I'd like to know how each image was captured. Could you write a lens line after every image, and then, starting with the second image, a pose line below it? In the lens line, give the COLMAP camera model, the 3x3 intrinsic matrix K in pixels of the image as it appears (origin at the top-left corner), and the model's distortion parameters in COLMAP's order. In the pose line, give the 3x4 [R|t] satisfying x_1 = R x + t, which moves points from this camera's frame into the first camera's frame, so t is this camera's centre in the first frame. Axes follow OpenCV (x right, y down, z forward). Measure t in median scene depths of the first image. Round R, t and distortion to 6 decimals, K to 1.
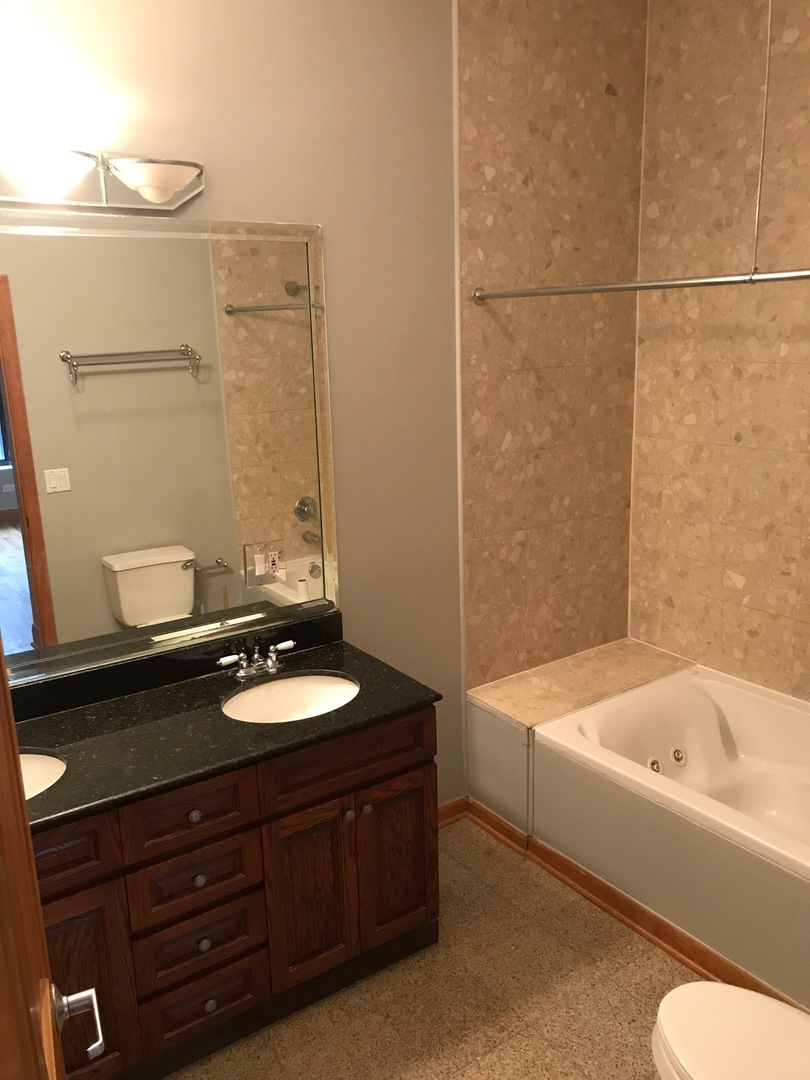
lens RADIAL K [[890.6, 0, 405.0], [0, 890.6, 540.0], [0, 0, 1]] dist [-0.011573, -0.005773]
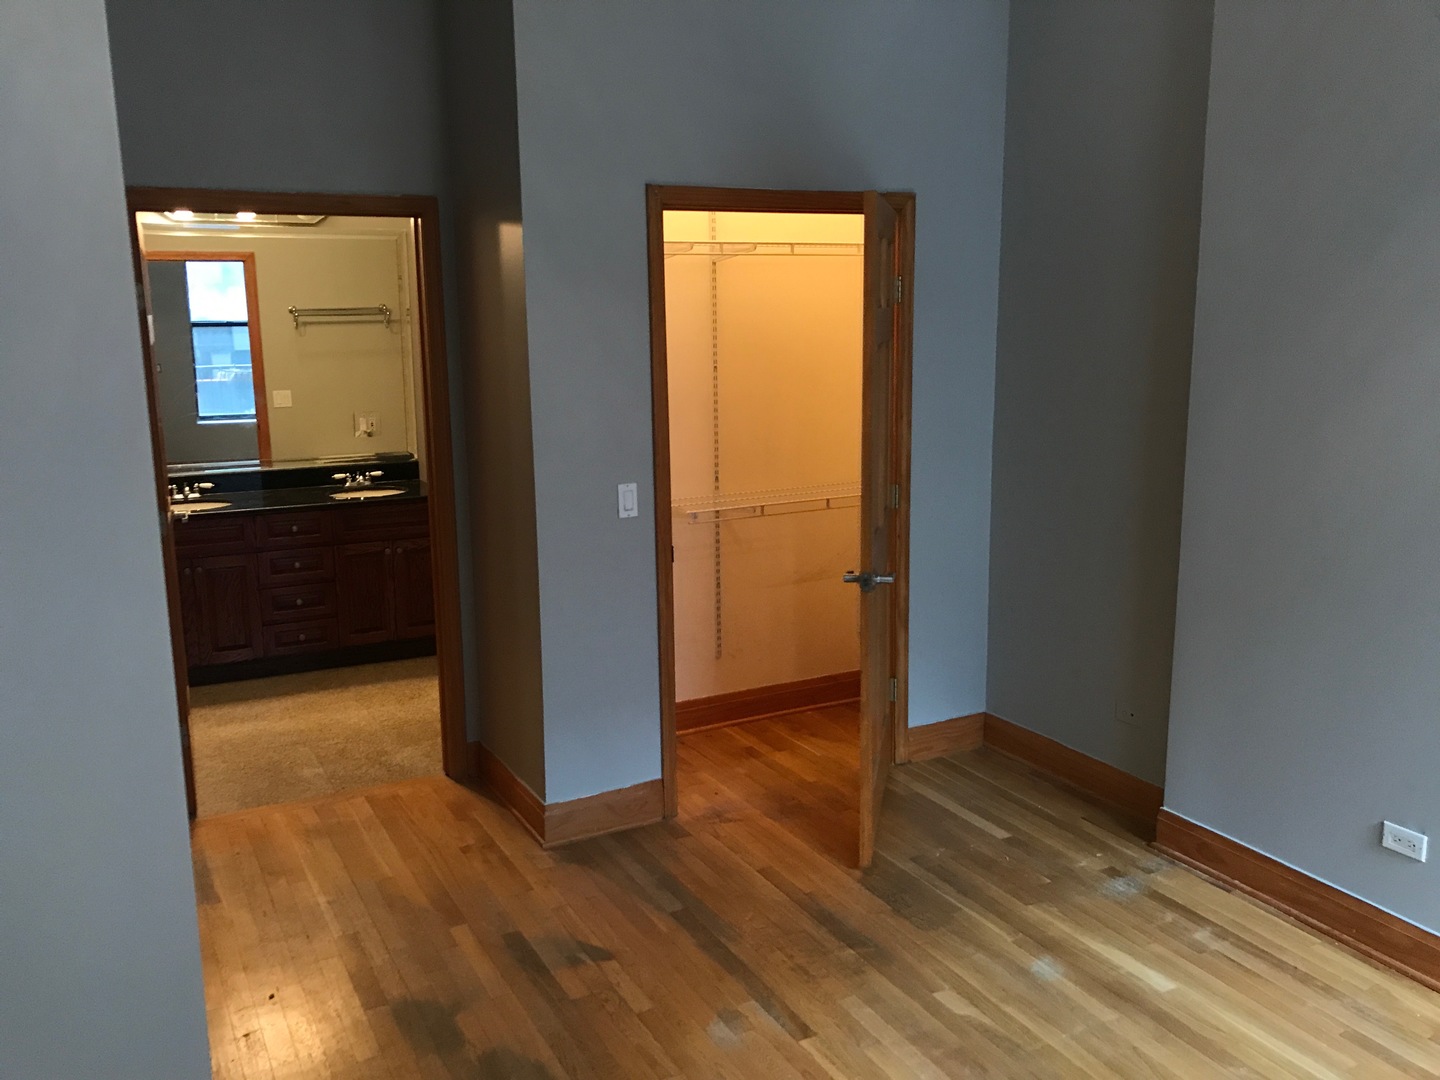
lens RADIAL K [[1203.1, 0, 720.0], [0, 1203.1, 540.0], [0, 0, 1]] dist [0.028741, 0.002066]
pose [[0.993491, 0.041121, -0.106229, 0.765887], [-0.045912, 0.998017, -0.043062, 0.313040], [0.104248, 0.047659, 0.993409, -1.217266]]
